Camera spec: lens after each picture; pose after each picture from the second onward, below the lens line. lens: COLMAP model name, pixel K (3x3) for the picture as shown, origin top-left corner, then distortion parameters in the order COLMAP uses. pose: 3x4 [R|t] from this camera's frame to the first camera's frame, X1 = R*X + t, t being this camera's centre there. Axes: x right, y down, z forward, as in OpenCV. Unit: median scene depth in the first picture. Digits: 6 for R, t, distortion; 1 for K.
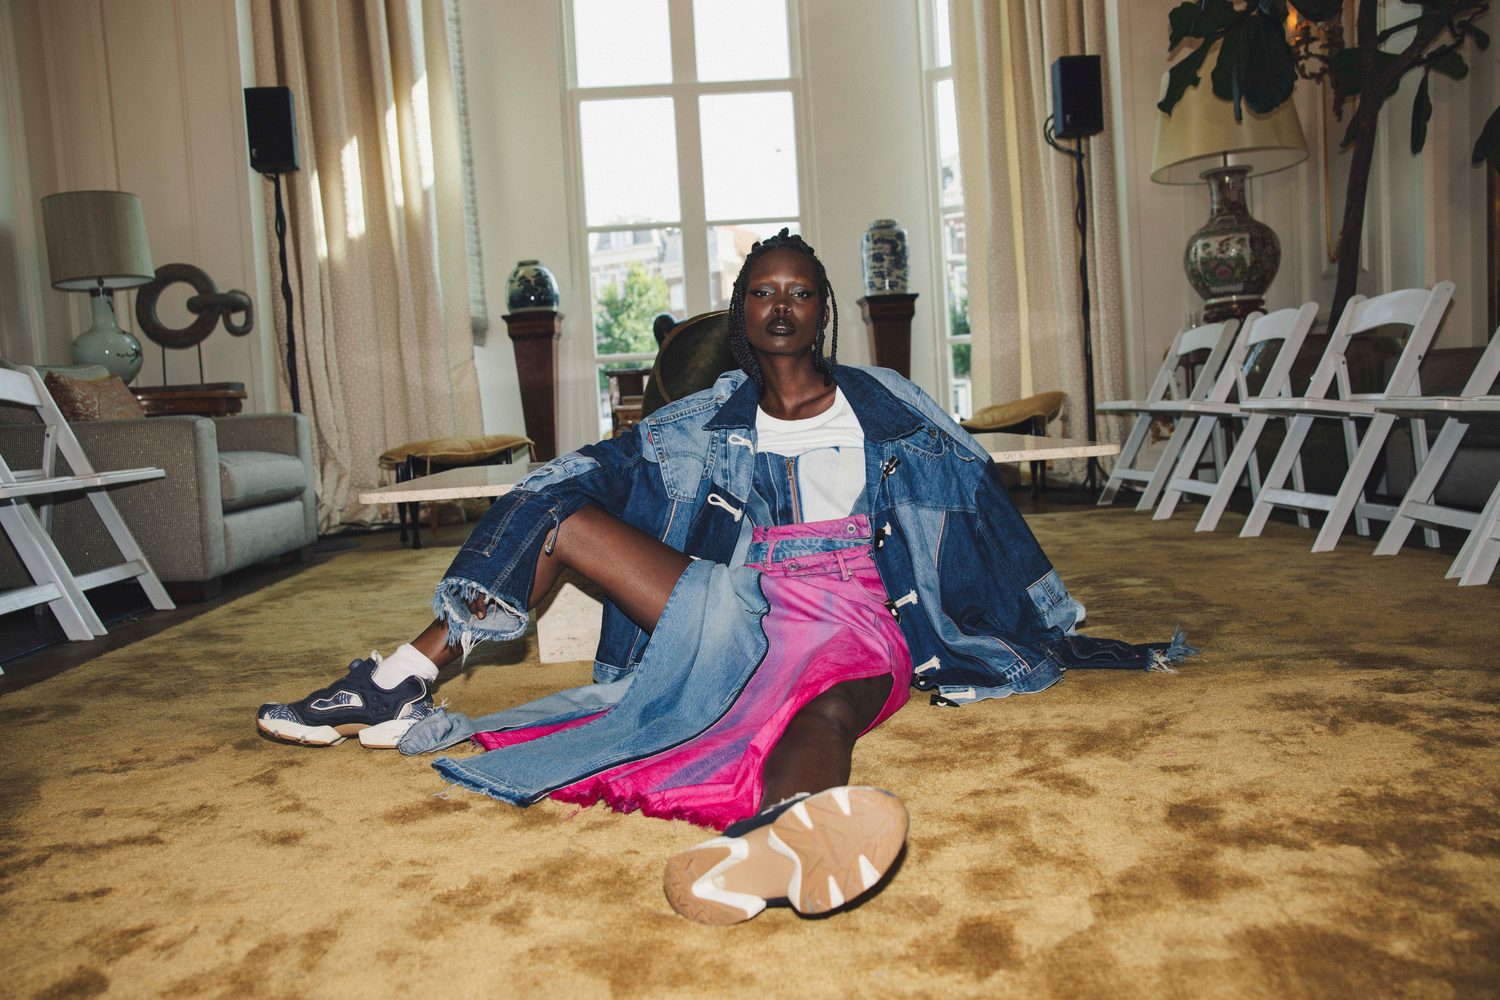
lens RADIAL K [[1128.6, 0, 750.0], [0, 1128.6, 500.0], [0, 0, 1]] dist [-0.109133, 0.106734]
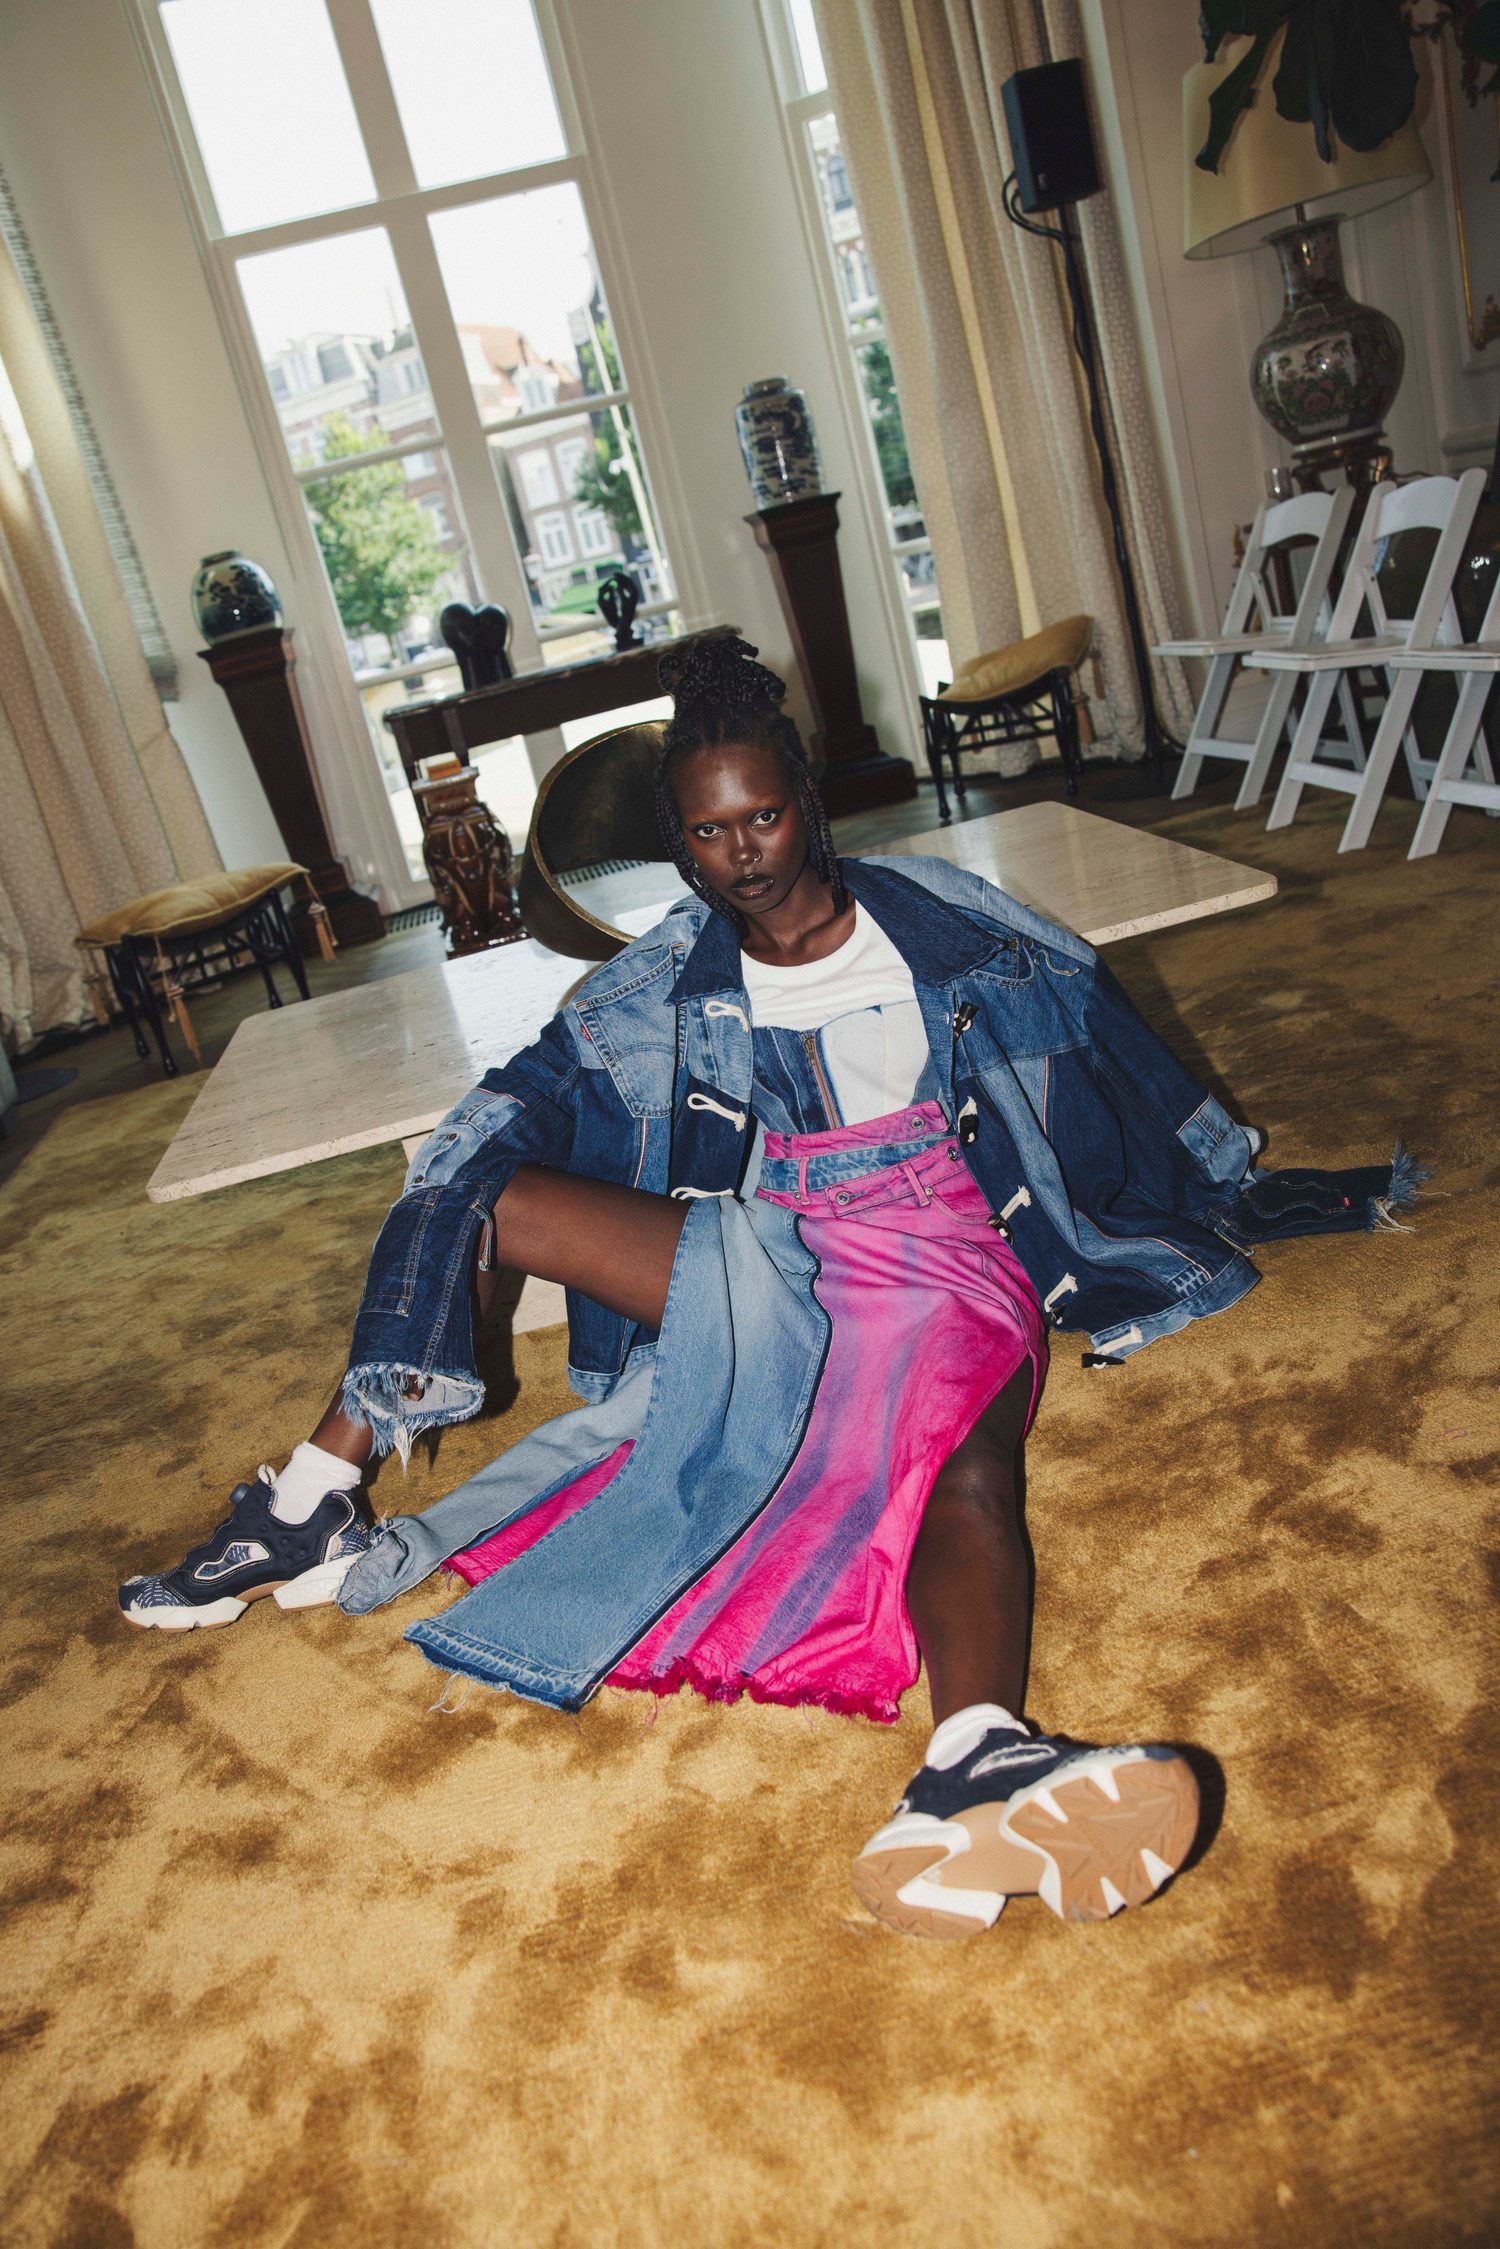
lens RADIAL K [[1692.1, 0, 744.2], [0, 1692.1, 1126.2], [0, 0, 1]] dist [-0.109133, 0.106734]
pose [[0.979469, -0.196679, 0.044254, -0.053220], [0.182673, 0.958734, 0.217851, -0.201008], [-0.085275, -0.205294, 0.974978, 0.041017]]
